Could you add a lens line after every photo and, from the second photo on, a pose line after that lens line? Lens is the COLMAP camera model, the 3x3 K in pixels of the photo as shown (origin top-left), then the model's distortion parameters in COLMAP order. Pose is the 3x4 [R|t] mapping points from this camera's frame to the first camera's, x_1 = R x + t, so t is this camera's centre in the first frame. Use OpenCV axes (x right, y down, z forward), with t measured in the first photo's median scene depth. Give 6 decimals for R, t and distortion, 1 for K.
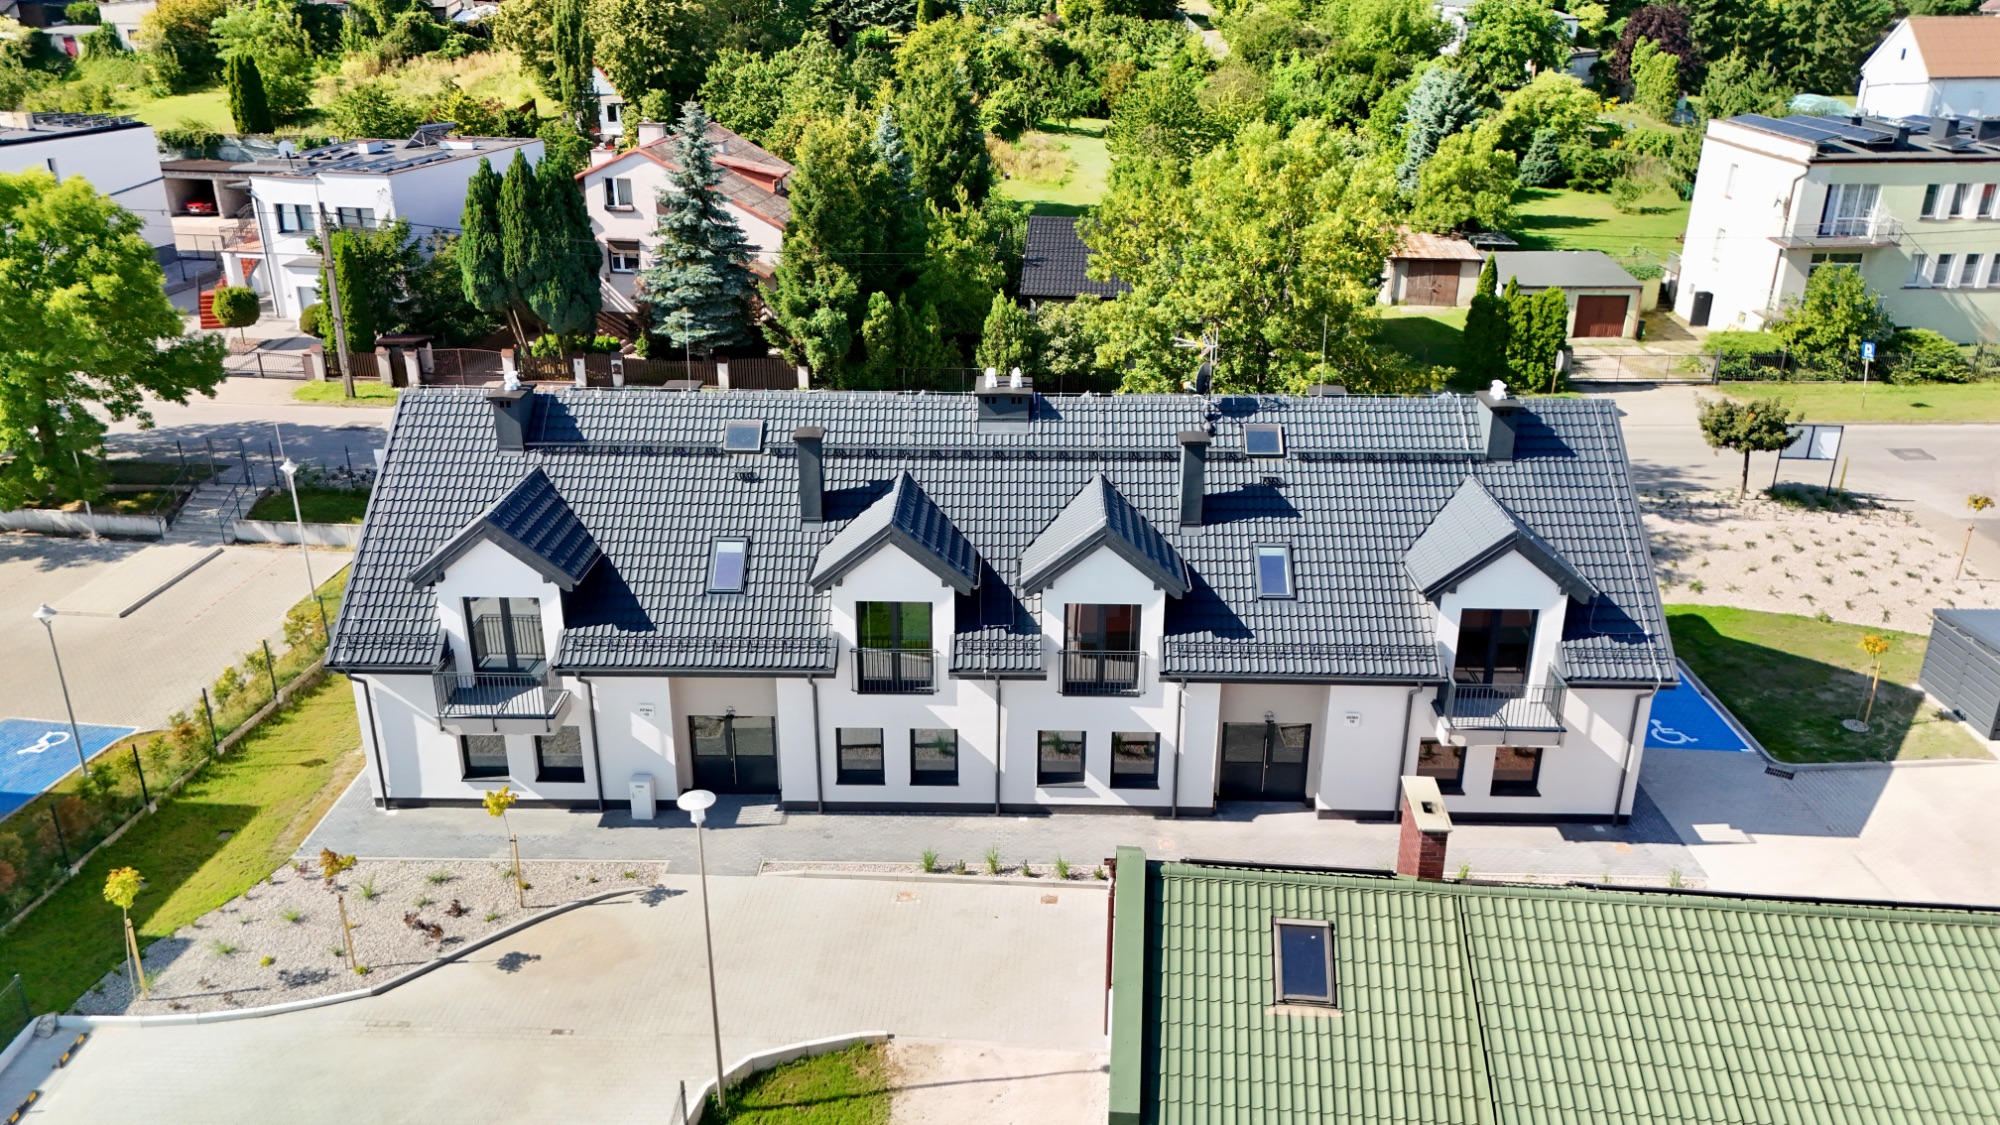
lens RADIAL K [[1472.6, 0, 1000.4], [0, 1472.6, 570.0], [0, 0, 1]] dist [0.072918, -0.067834]
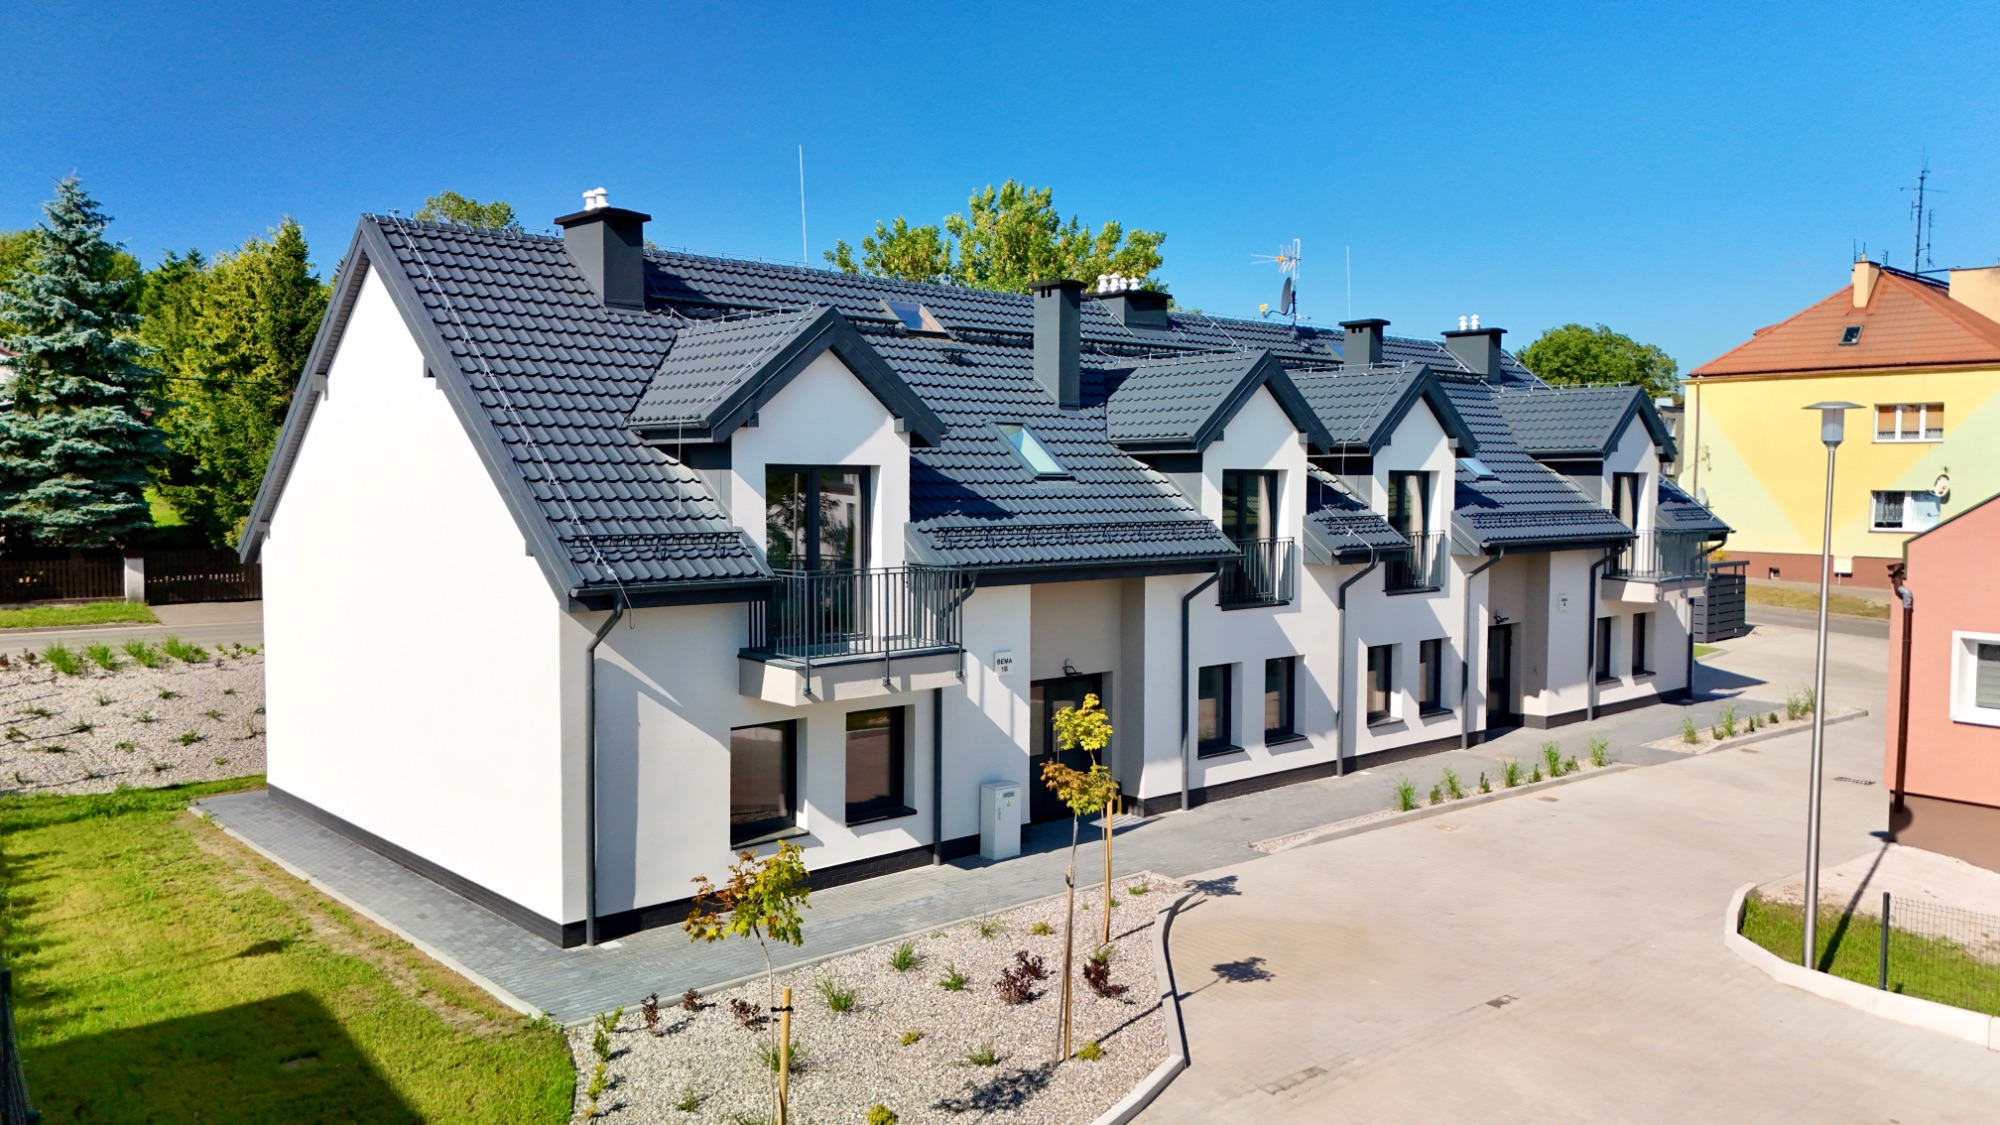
lens RADIAL K [[1472.6, 0, 995.3], [0, 1472.6, 563.9], [0, 0, 1]] dist [0.072918, -0.067834]
pose [[0.725272, -0.042092, 0.687174, -0.652395], [0.263333, 0.939190, -0.220404, 0.187984], [-0.636110, 0.340808, 0.692253, 0.555585]]
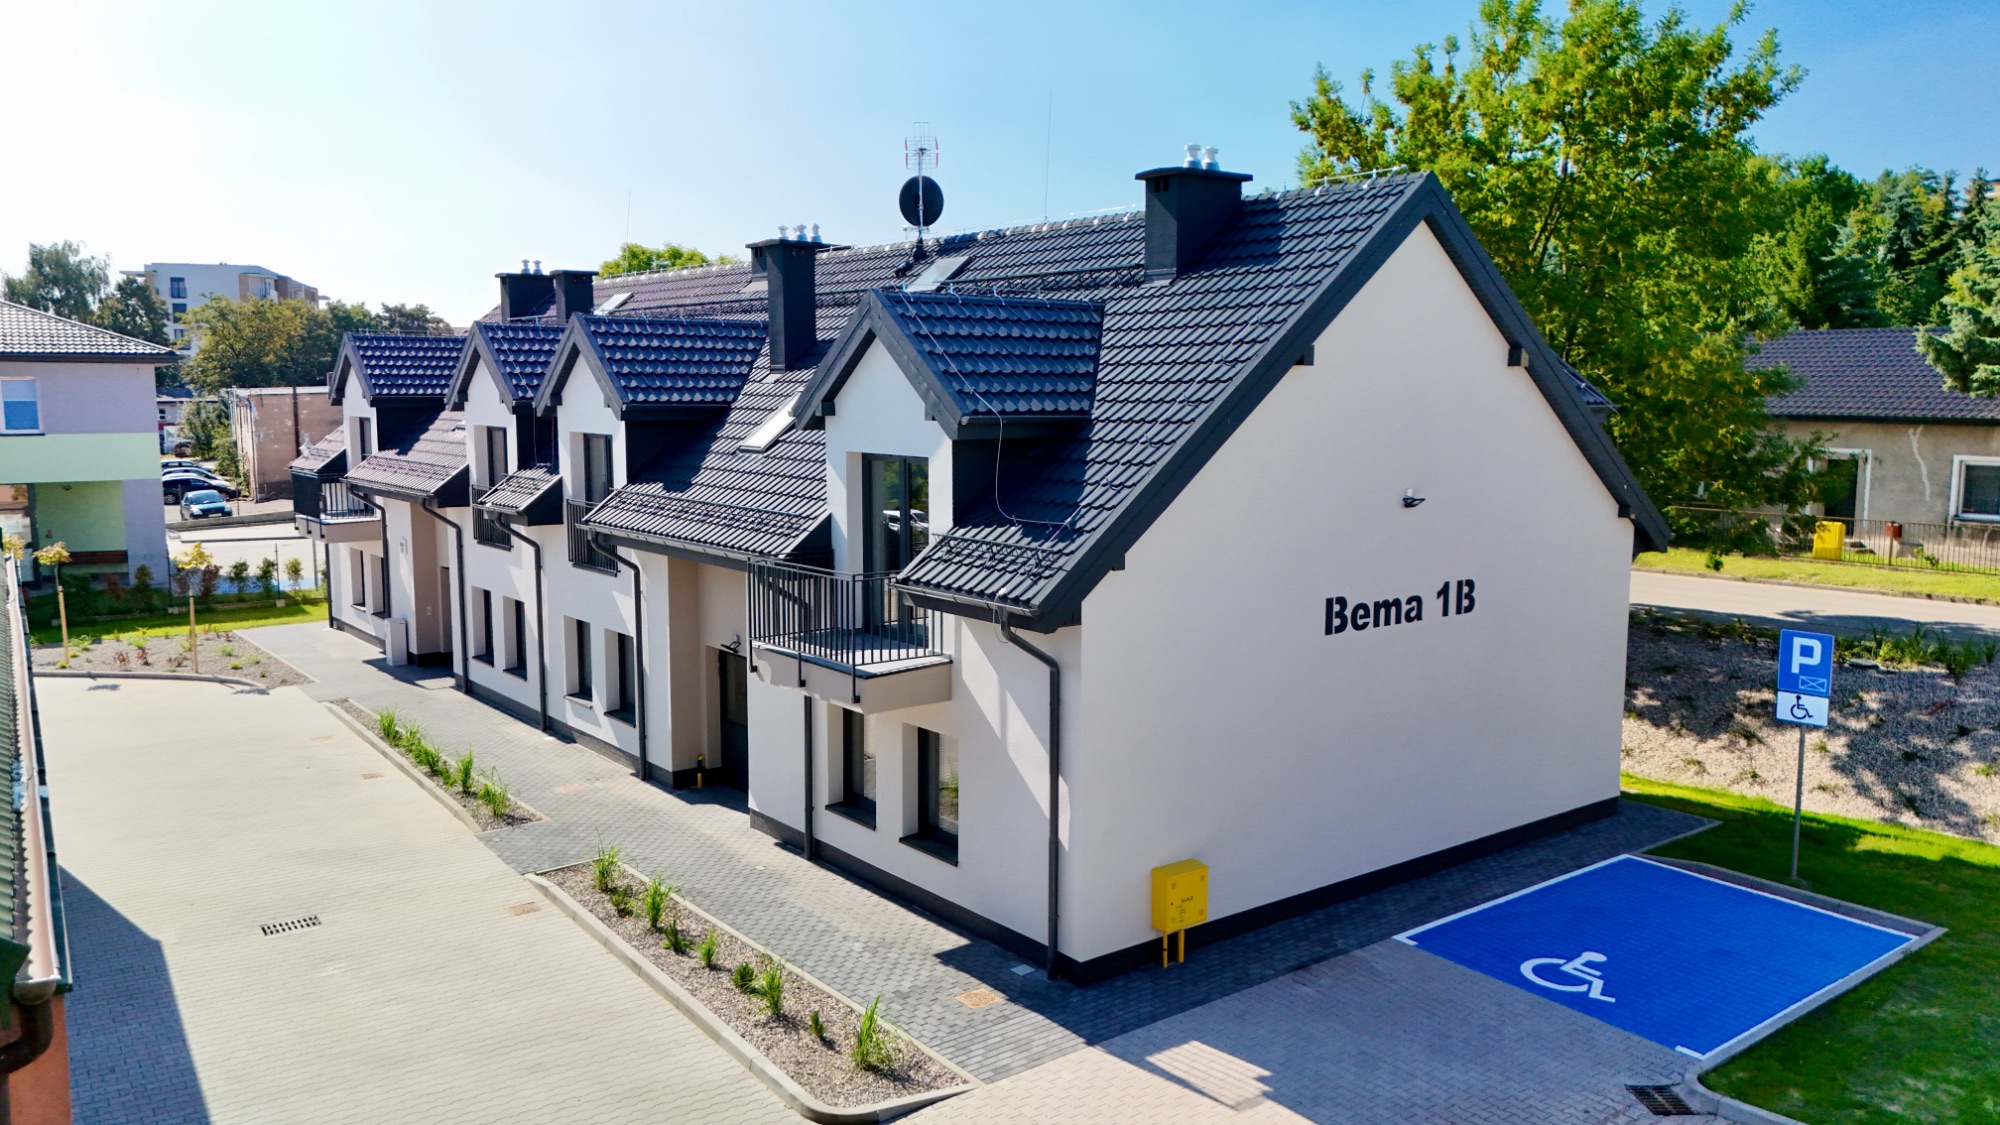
lens RADIAL K [[1472.6, 0, 1002.1], [0, 1472.6, 558.2], [0, 0, 1]] dist [0.072918, -0.067834]
pose [[0.626334, 0.083669, -0.775052, 0.746073], [-0.291666, 0.947165, -0.133451, 0.115833], [0.722937, 0.309641, 0.617645, 0.668301]]
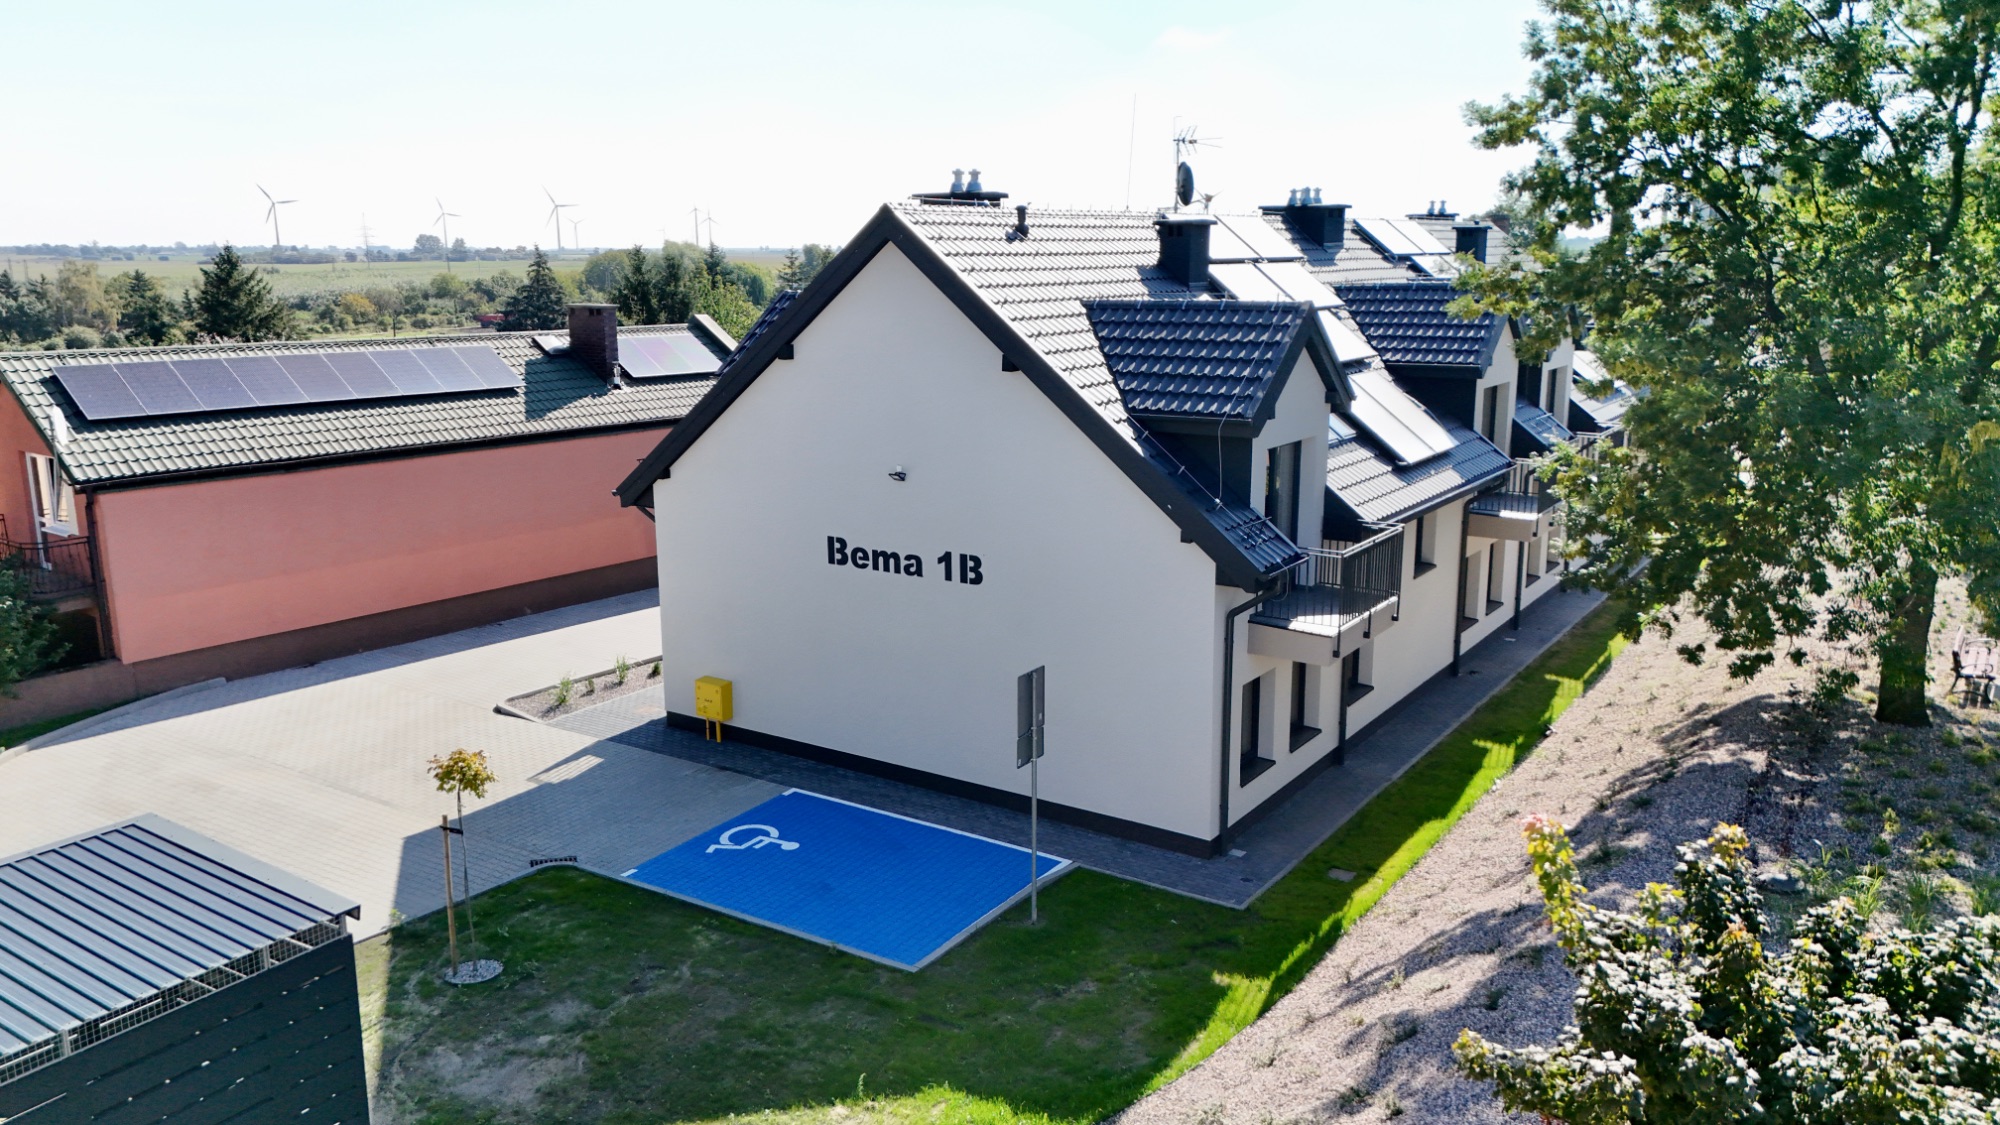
lens RADIAL K [[1472.6, 0, 1005.6], [0, 1472.6, 557.4], [0, 0, 1]] dist [0.072918, -0.067834]
pose [[-0.541075, 0.166603, -0.824307, 0.936508], [-0.321371, 0.864827, 0.385740, -0.251735], [0.777148, 0.473622, -0.414394, 1.420739]]
